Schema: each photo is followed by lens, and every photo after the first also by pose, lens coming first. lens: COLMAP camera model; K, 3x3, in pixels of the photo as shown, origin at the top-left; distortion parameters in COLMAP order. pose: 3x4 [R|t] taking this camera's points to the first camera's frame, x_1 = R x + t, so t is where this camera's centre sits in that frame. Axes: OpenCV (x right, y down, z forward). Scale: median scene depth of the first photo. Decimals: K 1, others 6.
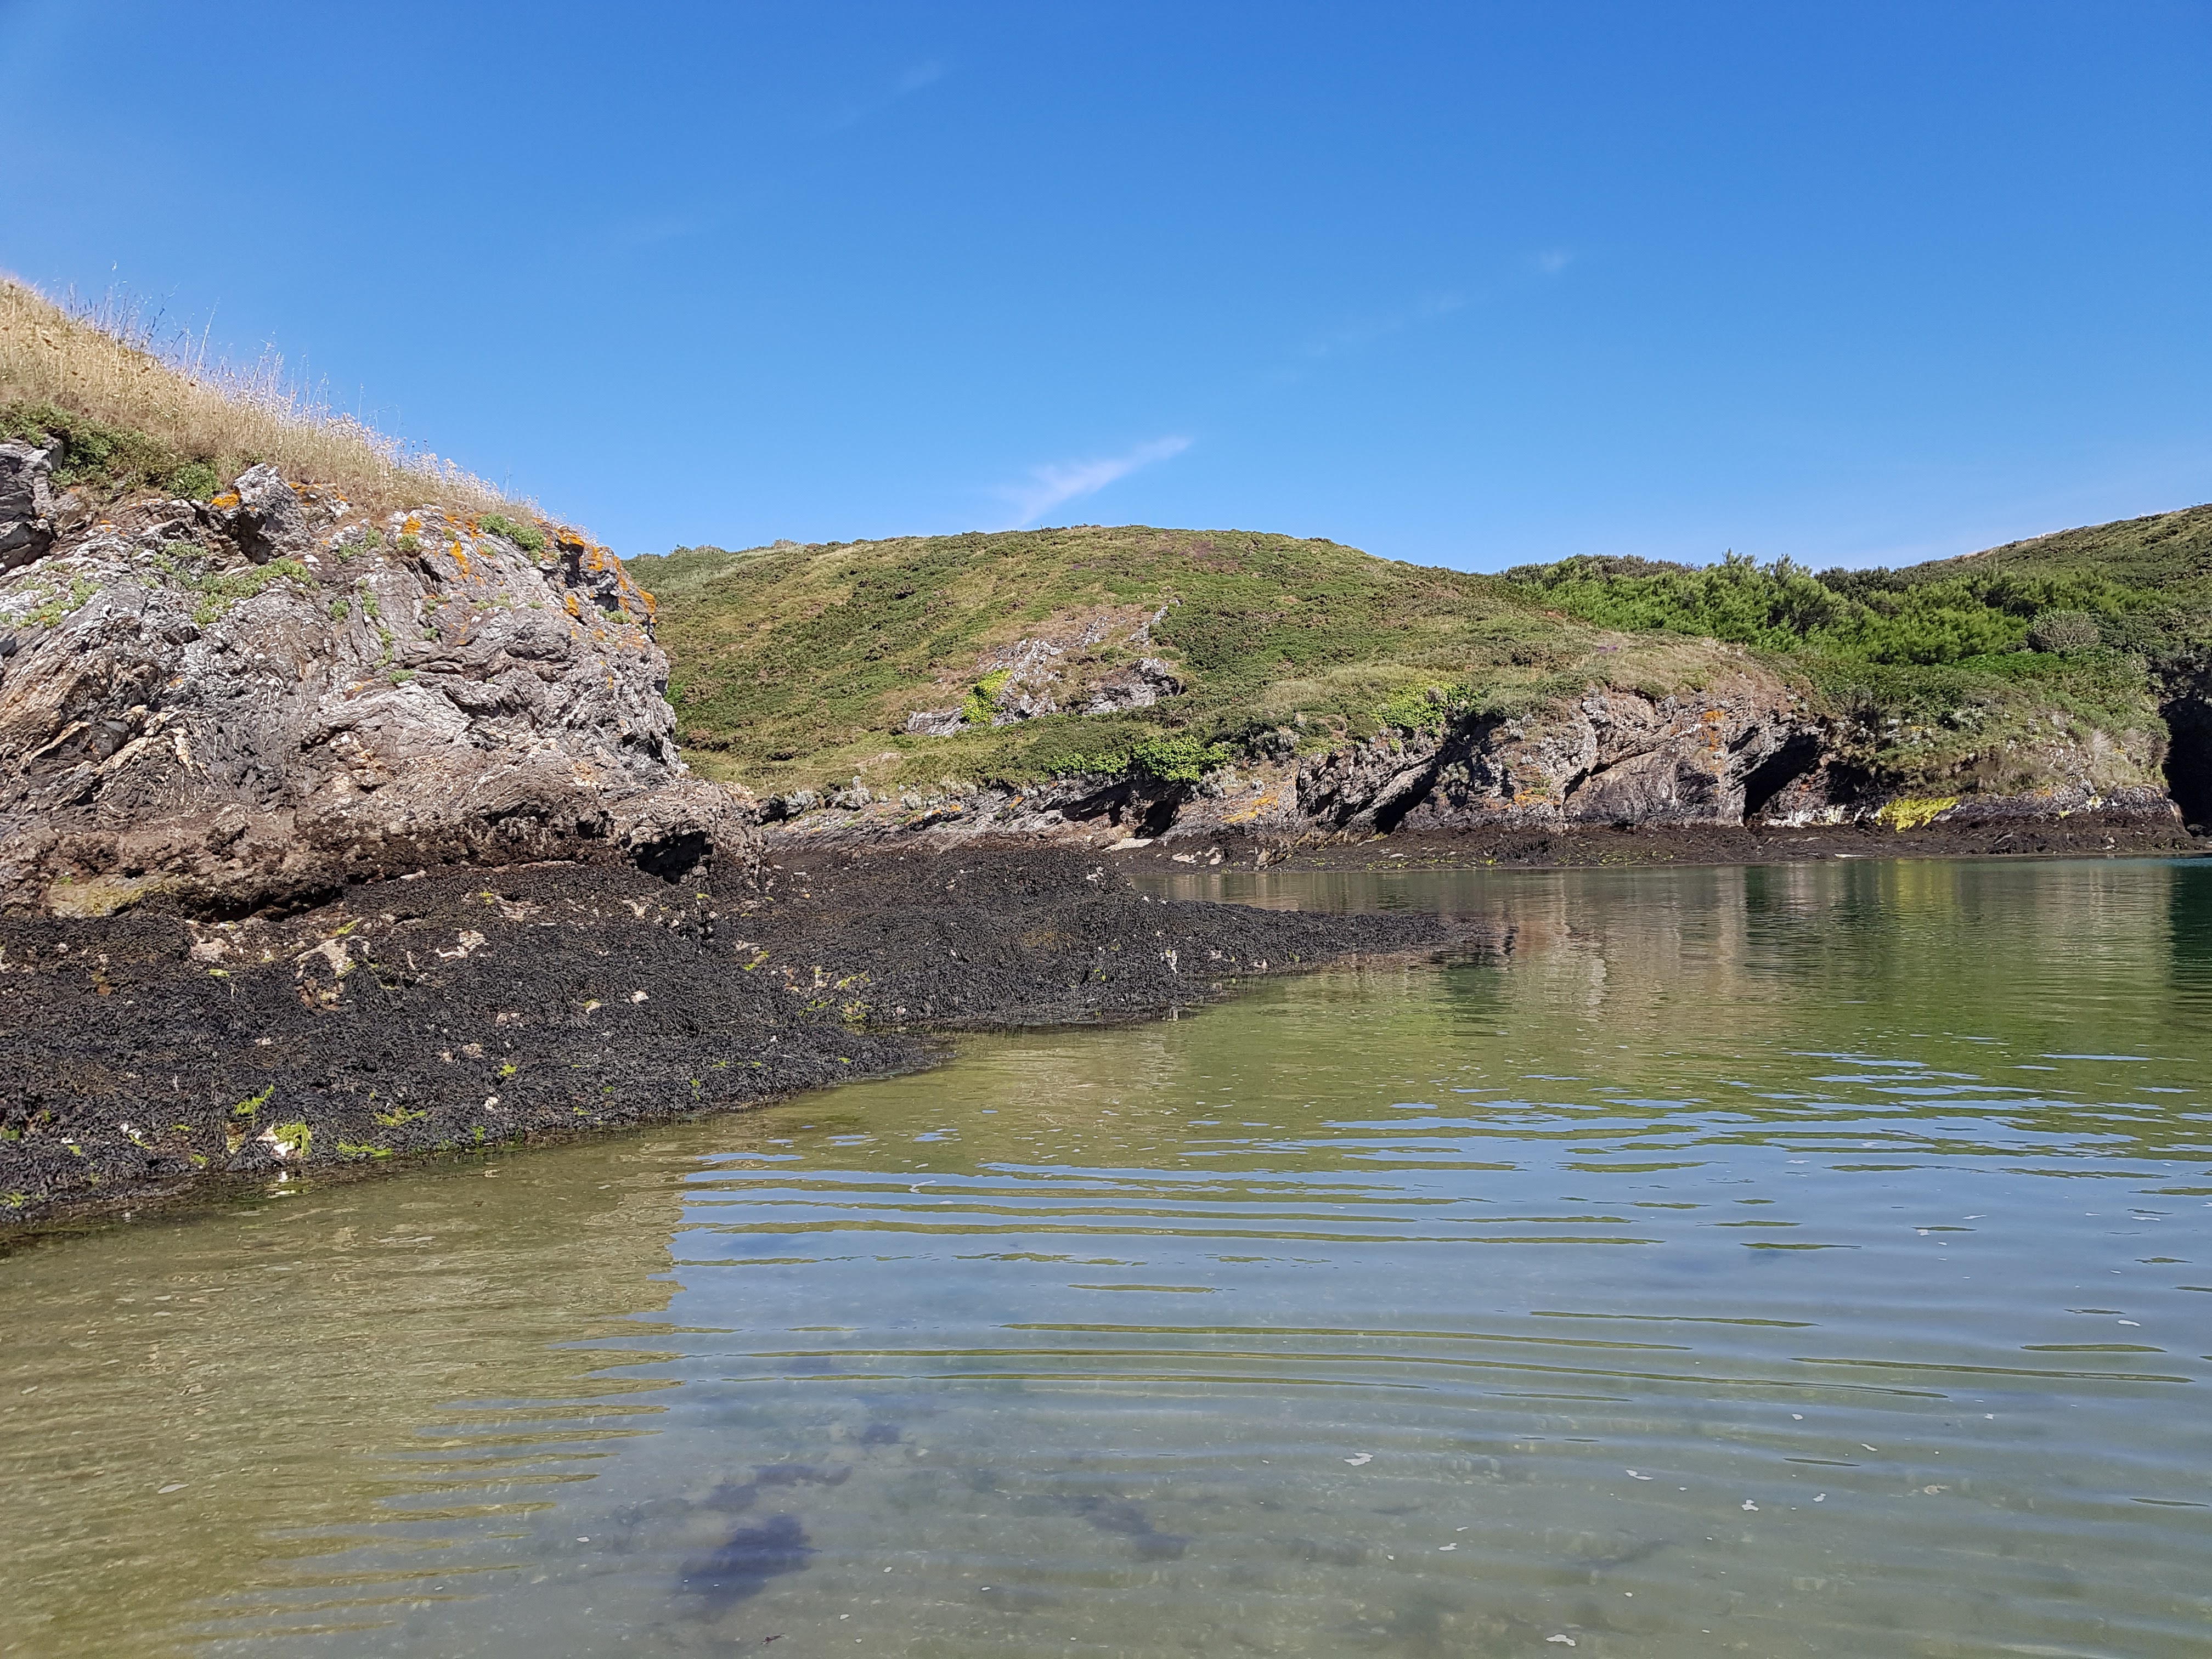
lens RADIAL K [[2205.6, 0, 1106.0], [0, 2205.6, 829.5], [0, 0, 1]] dist [0.168441, -0.446094]
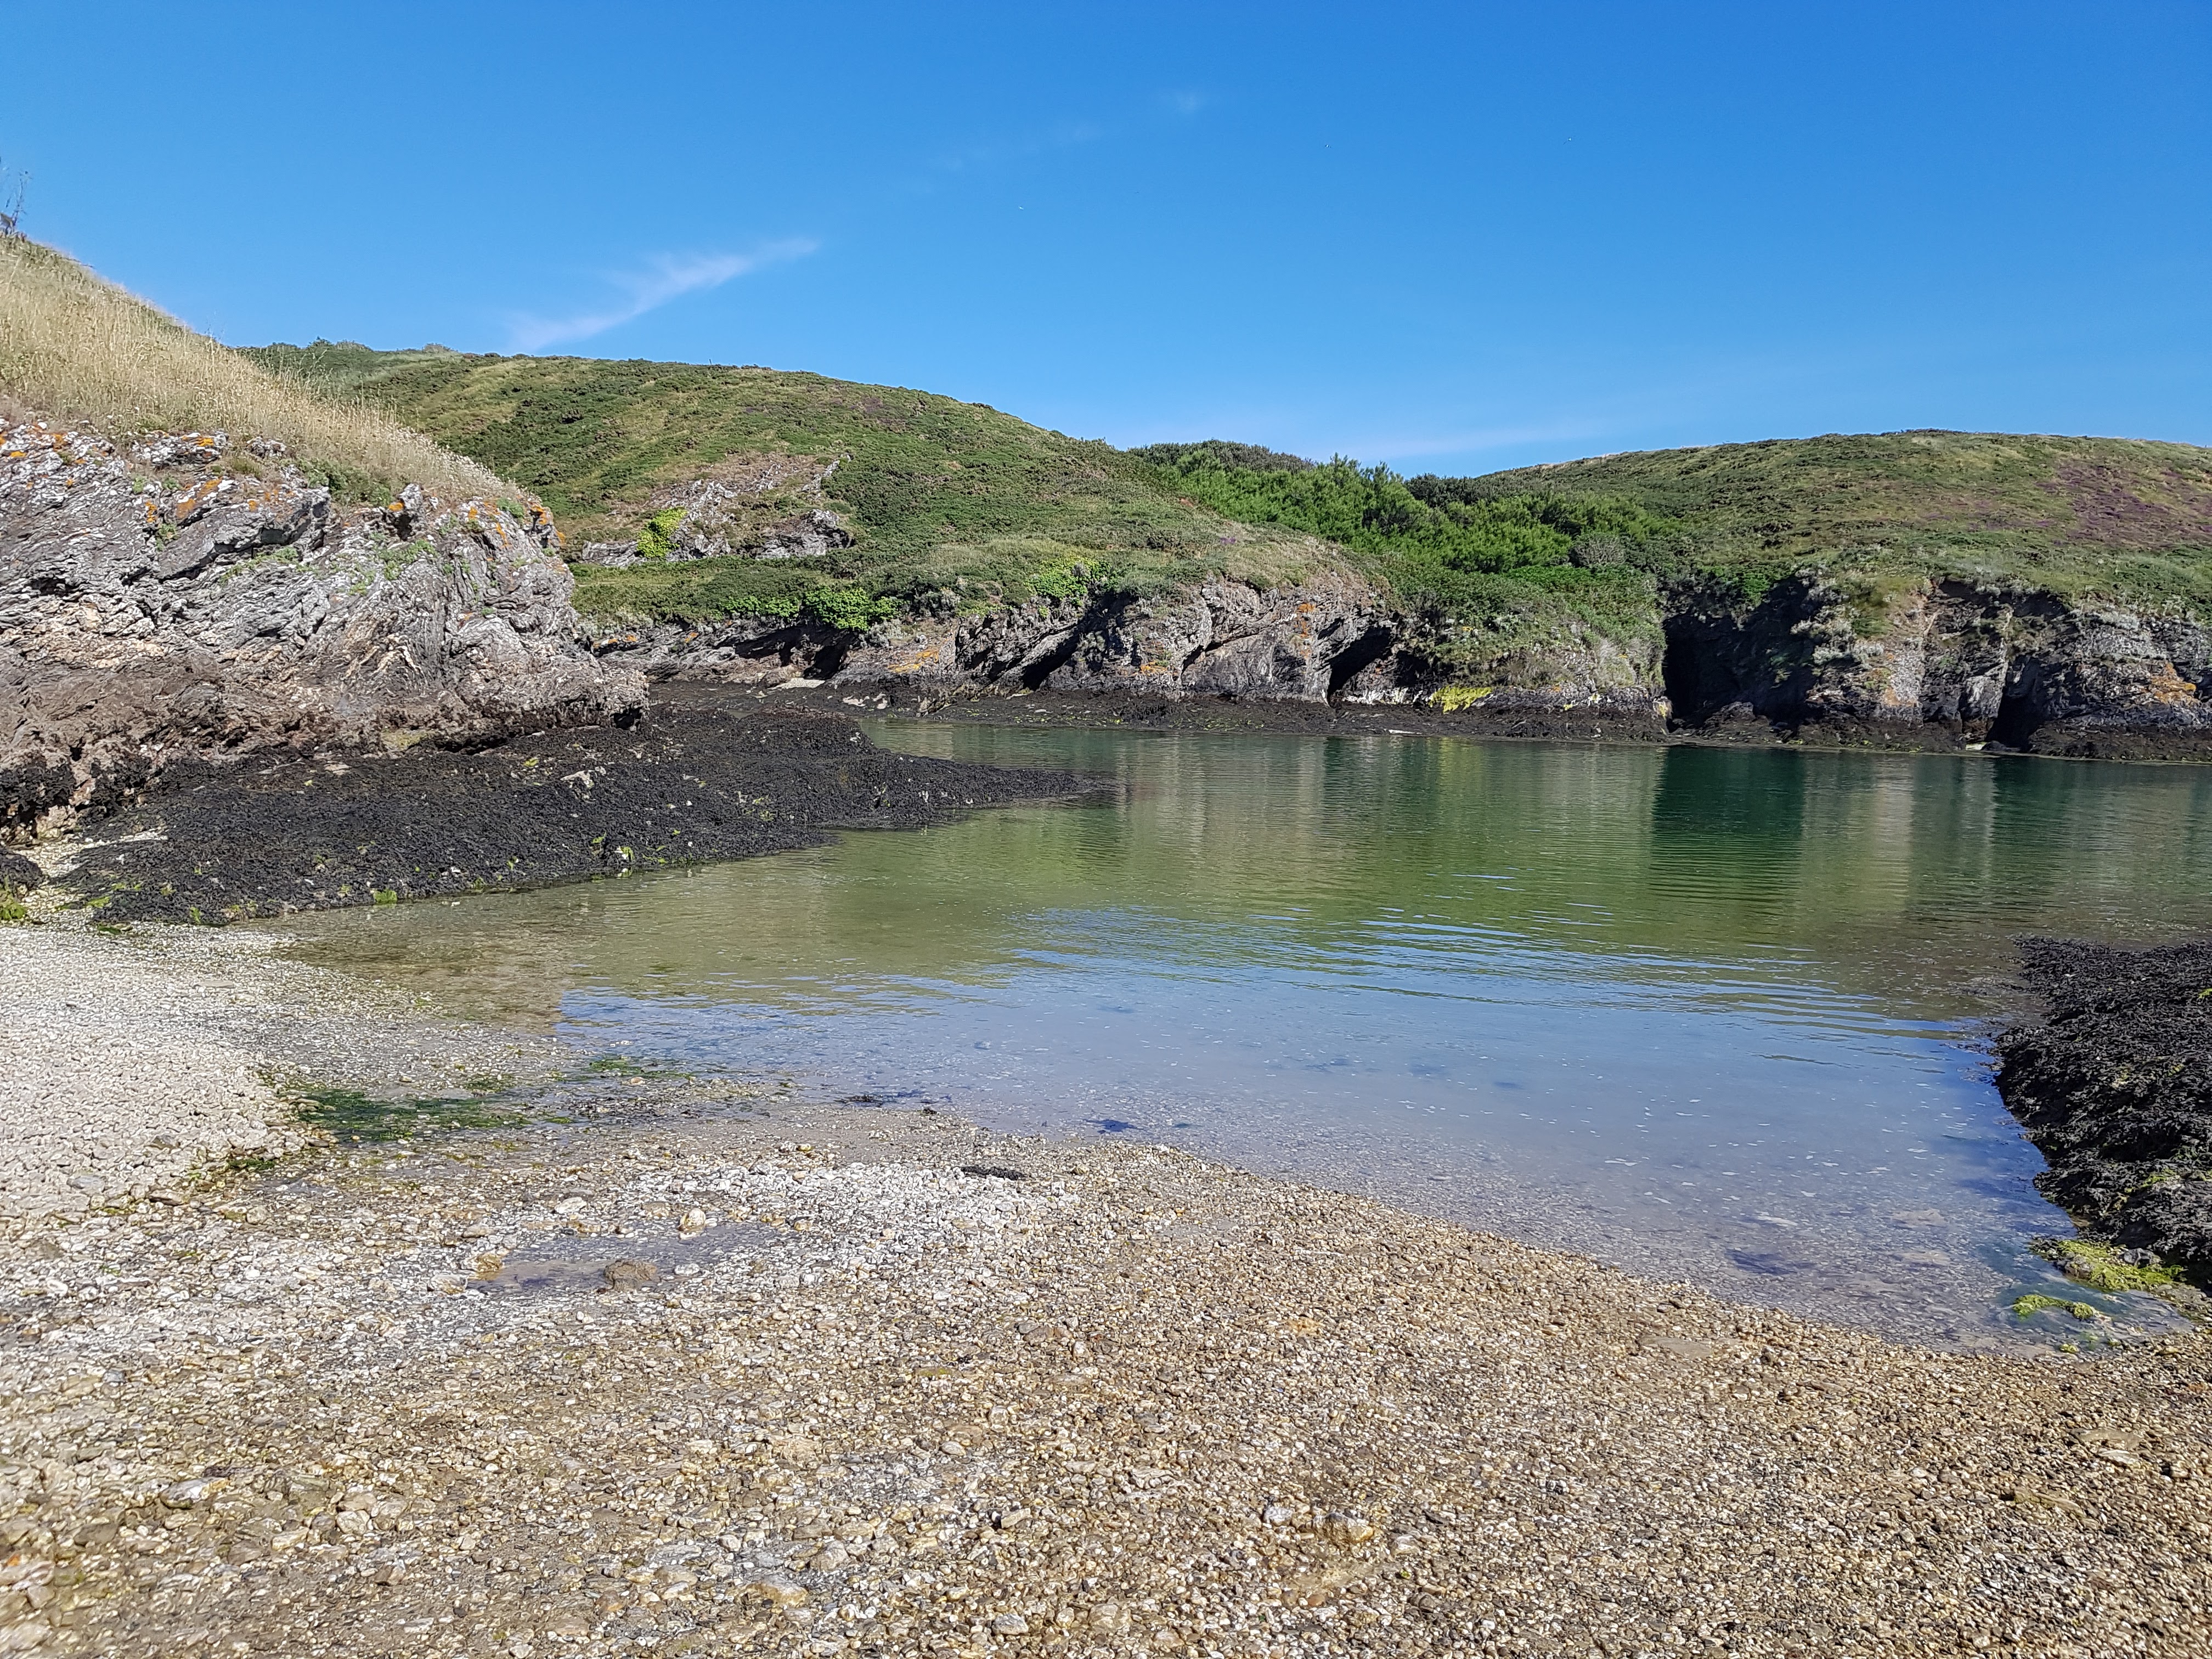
lens RADIAL K [[2205.6, 0, 1106.0], [0, 2205.6, 829.5], [0, 0, 1]] dist [0.168441, -0.446094]
pose [[0.985280, 0.044251, 0.165124, -0.021721], [-0.056512, 0.995923, 0.070312, -0.008763], [-0.161339, -0.078609, 0.983763, -0.141689]]
